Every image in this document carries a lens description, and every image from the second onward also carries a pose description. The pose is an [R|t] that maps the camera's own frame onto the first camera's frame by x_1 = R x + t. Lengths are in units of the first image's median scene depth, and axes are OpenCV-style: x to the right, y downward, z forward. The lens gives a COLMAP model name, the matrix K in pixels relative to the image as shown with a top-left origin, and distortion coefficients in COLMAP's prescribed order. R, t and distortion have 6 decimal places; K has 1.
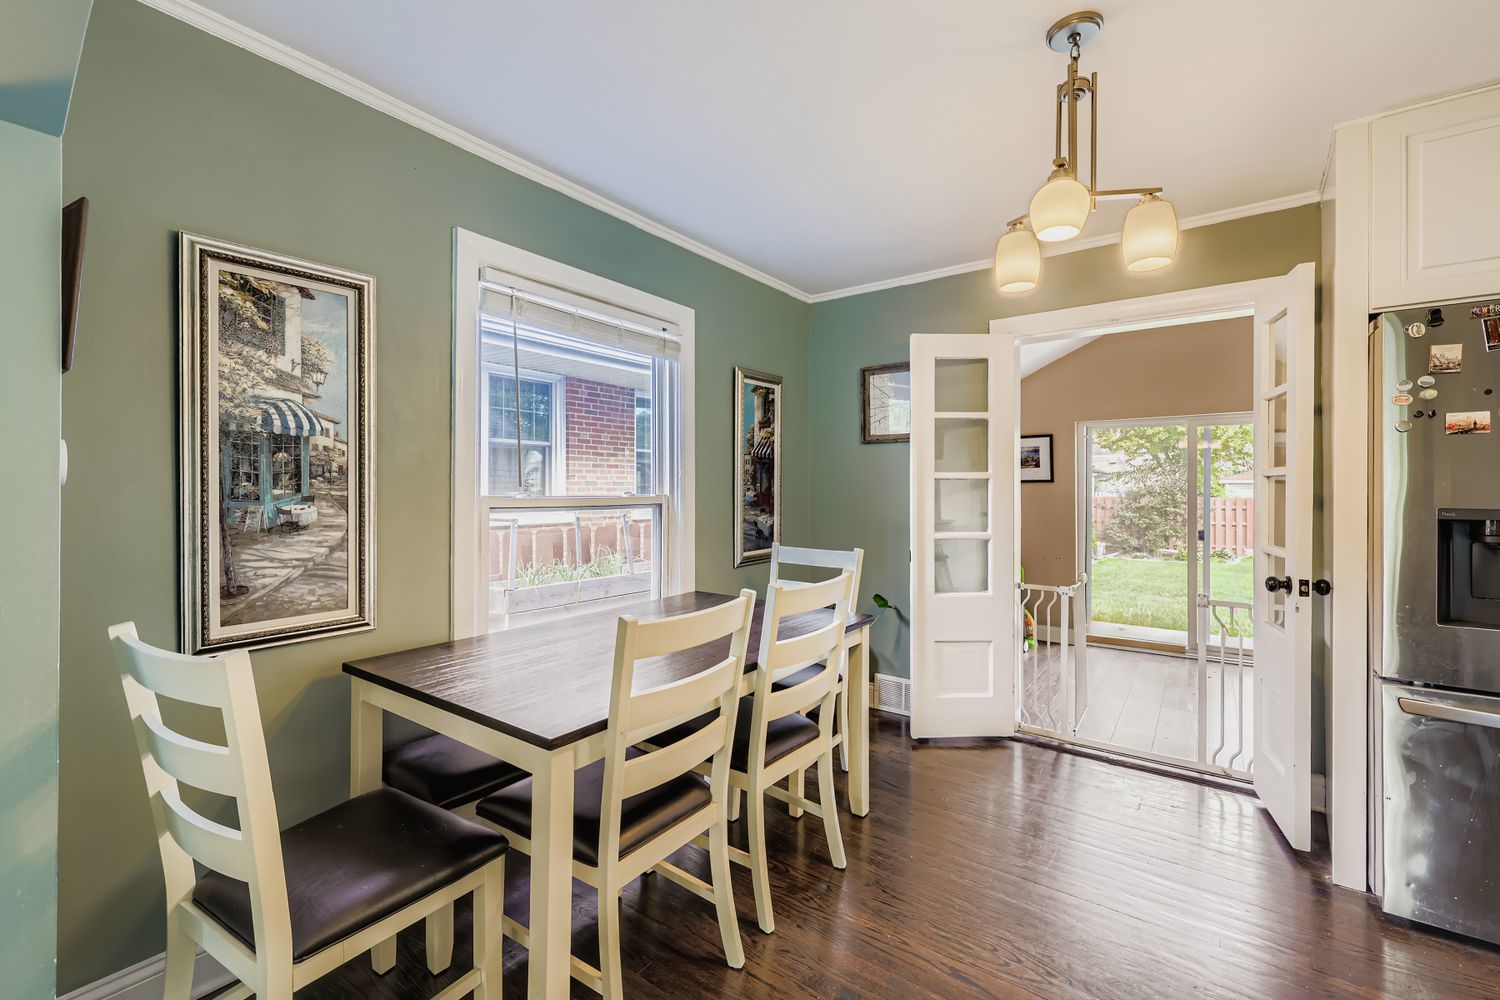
lens RADIAL K [[636.3, 0, 746.4], [0, 636.3, 486.8], [0, 0, 1]] dist [0.001332, 0.000108]
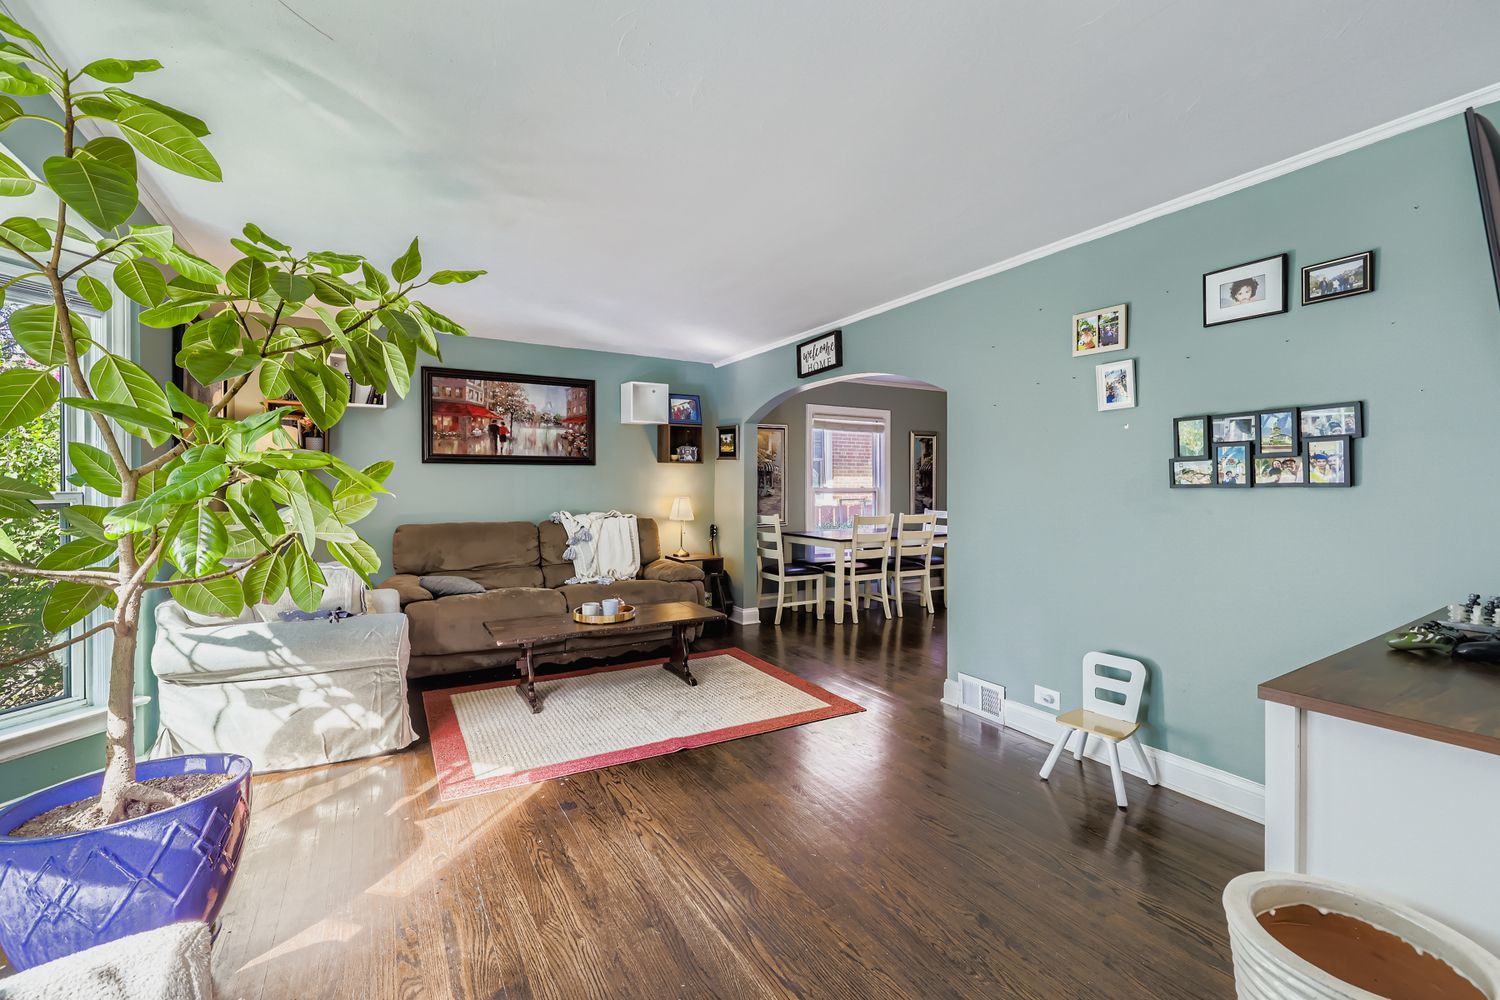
lens RADIAL K [[636.3, 0, 746.4], [0, 636.3, 486.8], [0, 0, 1]] dist [0.001332, 0.000108]
pose [[0.922922, -0.001114, -0.384986, 0.589165], [0.002215, 0.999995, 0.002415, 0.002817], [0.384982, -0.003081, 0.922919, -2.459775]]
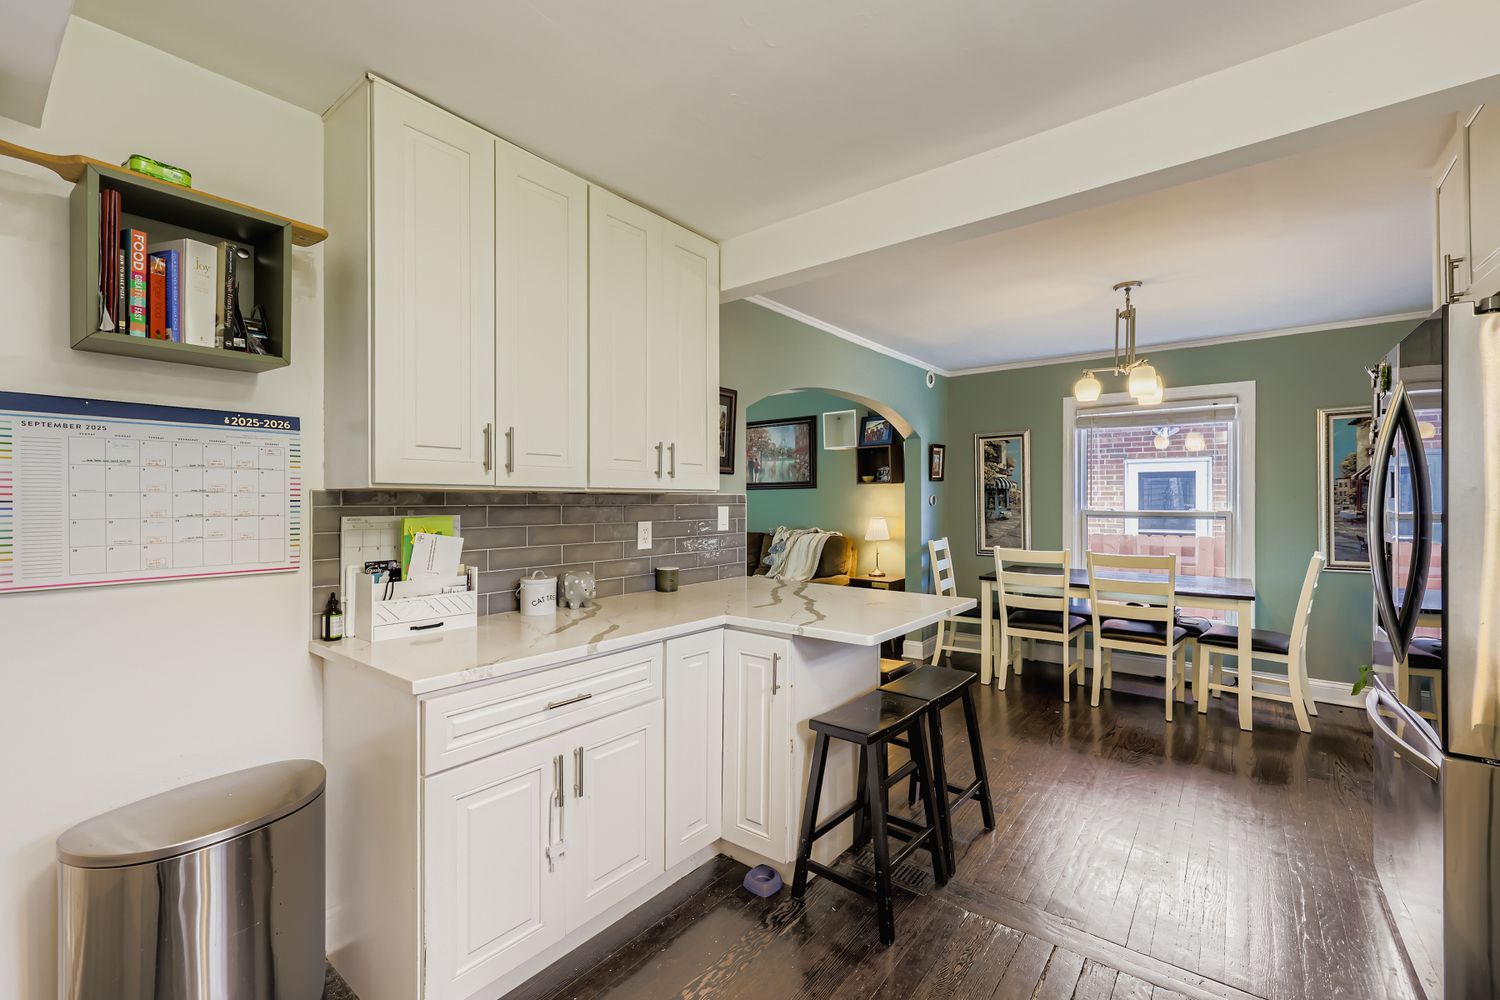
lens RADIAL K [[636.5, 0, 750.0], [0, 636.5, 500.0], [0, 0, 1]] dist [0.001065, 0.000009]
pose [[-0.026525, -0.004884, -0.999636, 2.349761], [0.000531, 0.999988, -0.004899, -0.011461], [0.999648, -0.000660, -0.026522, -0.144947]]
